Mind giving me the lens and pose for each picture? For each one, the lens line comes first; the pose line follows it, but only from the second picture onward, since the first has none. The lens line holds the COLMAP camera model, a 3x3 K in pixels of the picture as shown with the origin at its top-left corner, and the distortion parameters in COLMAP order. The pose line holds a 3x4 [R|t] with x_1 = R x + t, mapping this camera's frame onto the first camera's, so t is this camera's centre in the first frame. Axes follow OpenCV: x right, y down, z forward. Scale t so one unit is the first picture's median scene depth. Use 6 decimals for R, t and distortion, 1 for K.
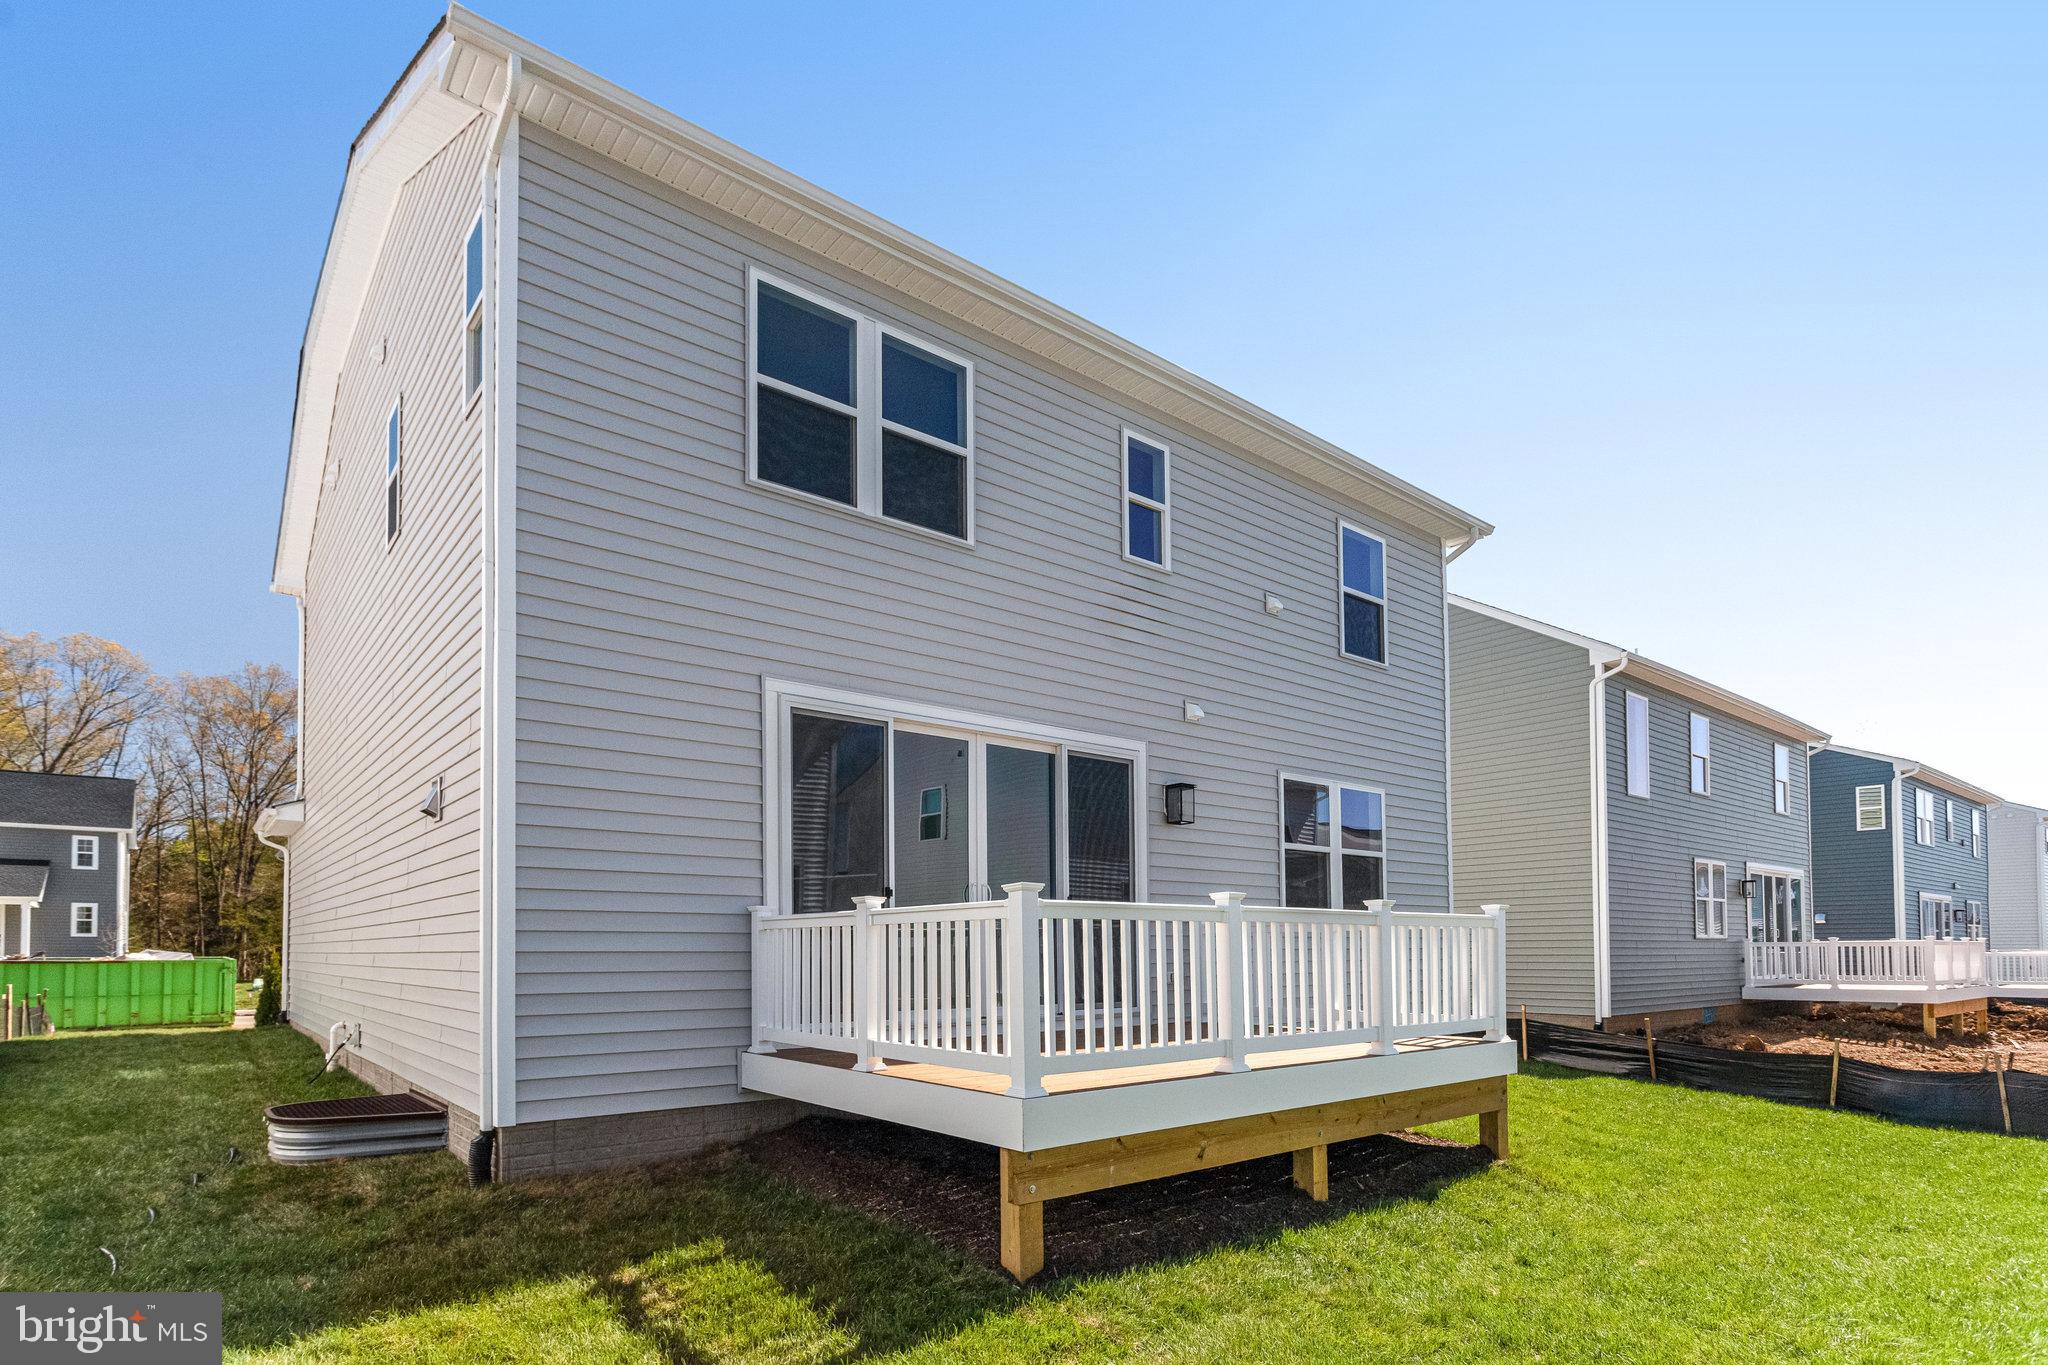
lens RADIAL K [[1020.4, 0, 1020.5], [0, 1020.4, 660.6], [0, 0, 1]] dist [0.000836, 0.002032]
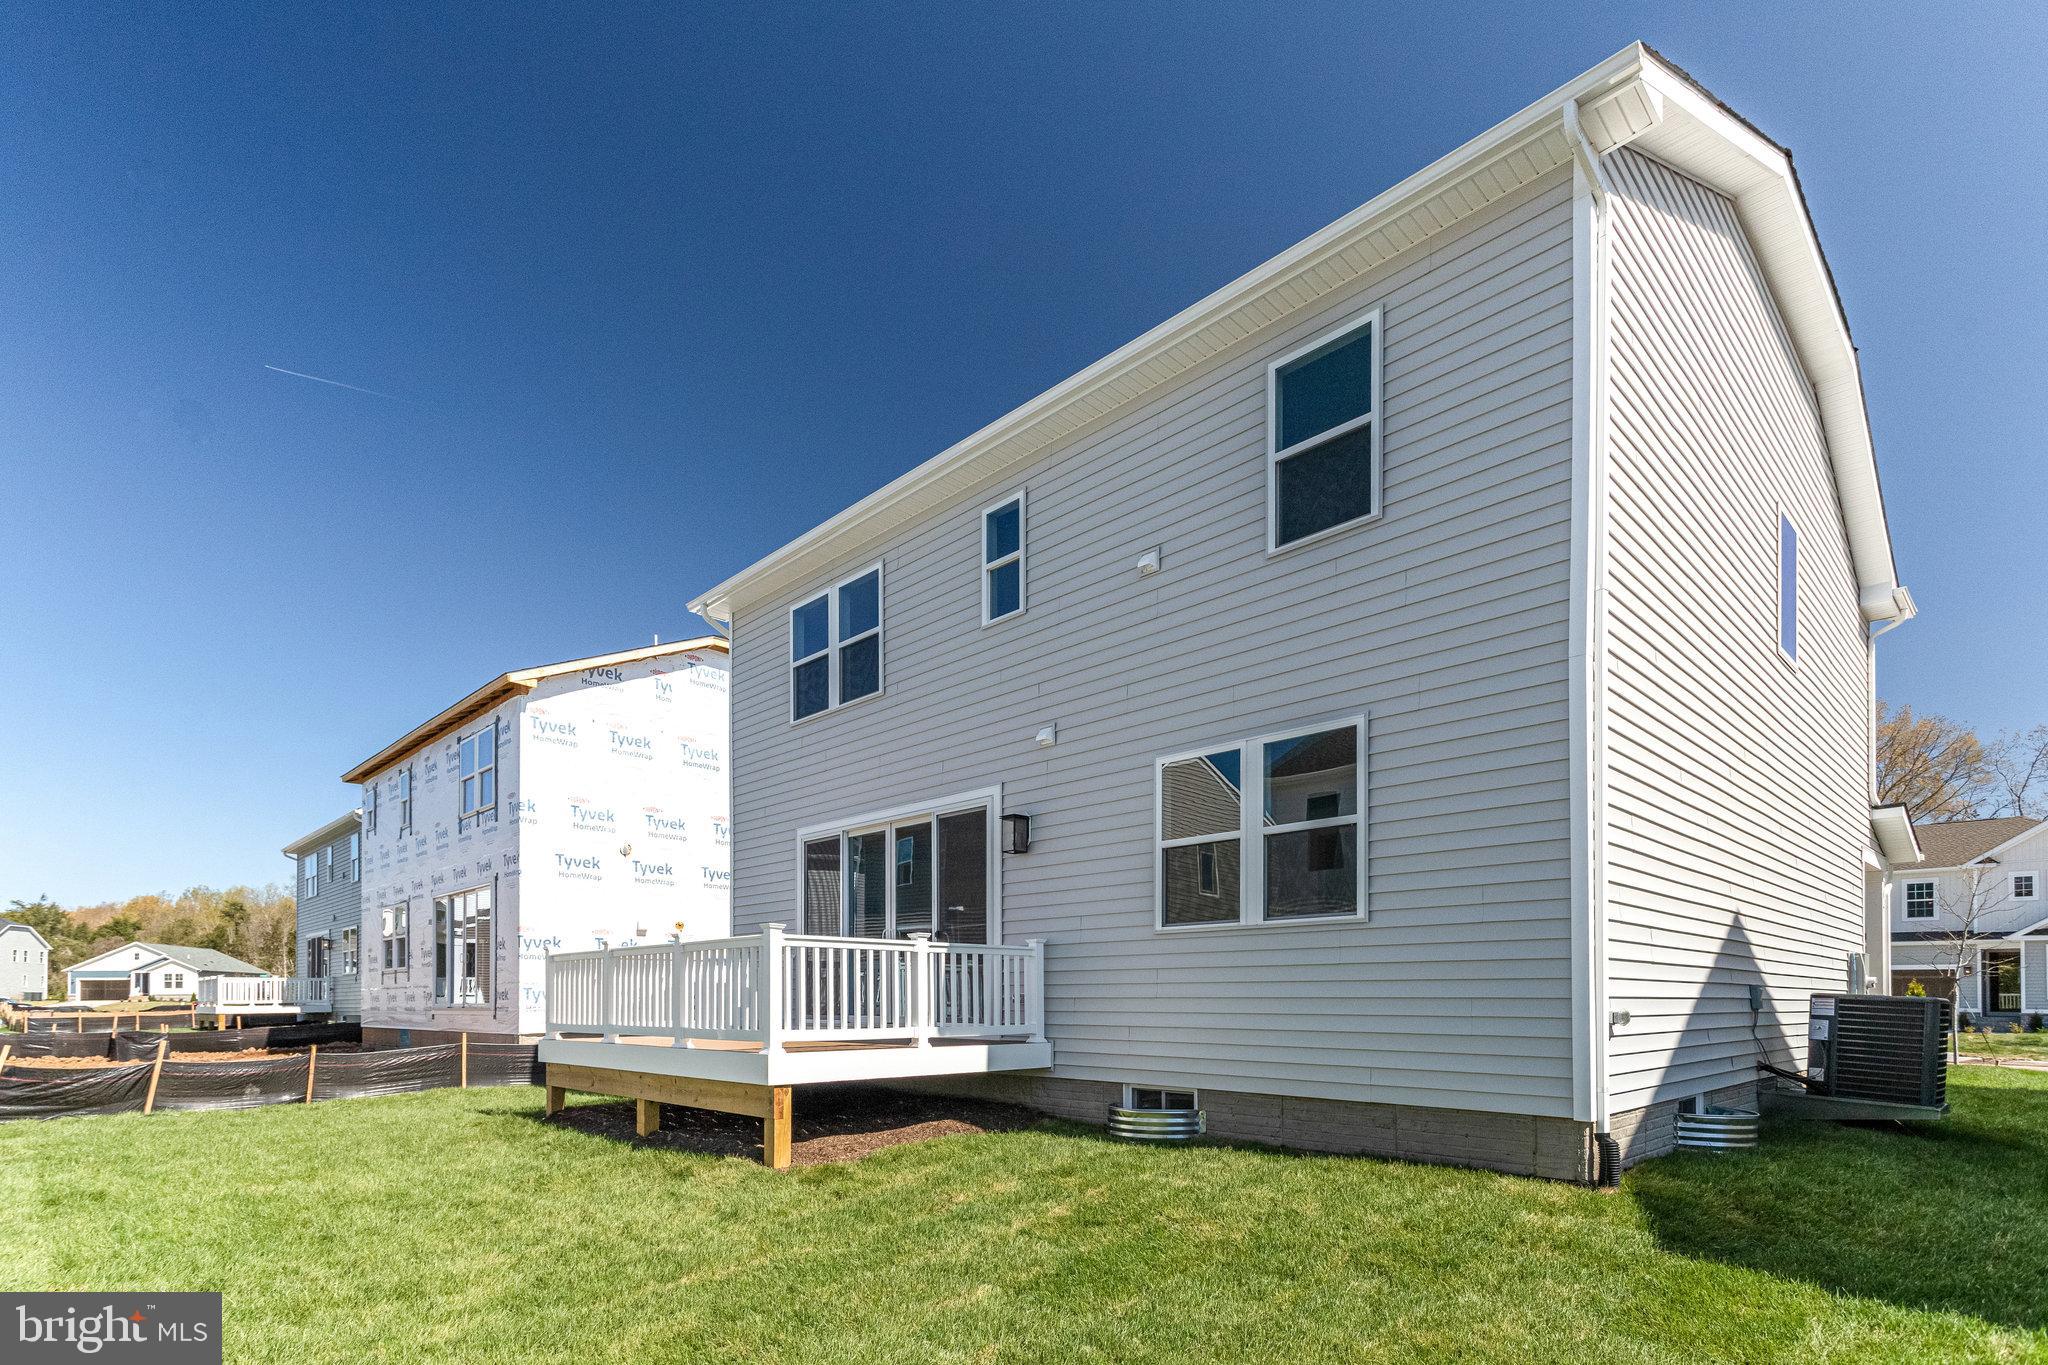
lens RADIAL K [[1071.5, 0, 1024.0], [0, 1071.5, 682.5], [0, 0, 1]] dist [0.037042, 0.000190]
pose [[0.051717, -0.275380, -0.959943, 1.374006], [0.268861, 0.929579, -0.252184, 0.300011], [0.961789, -0.245049, 0.122114, 0.984908]]
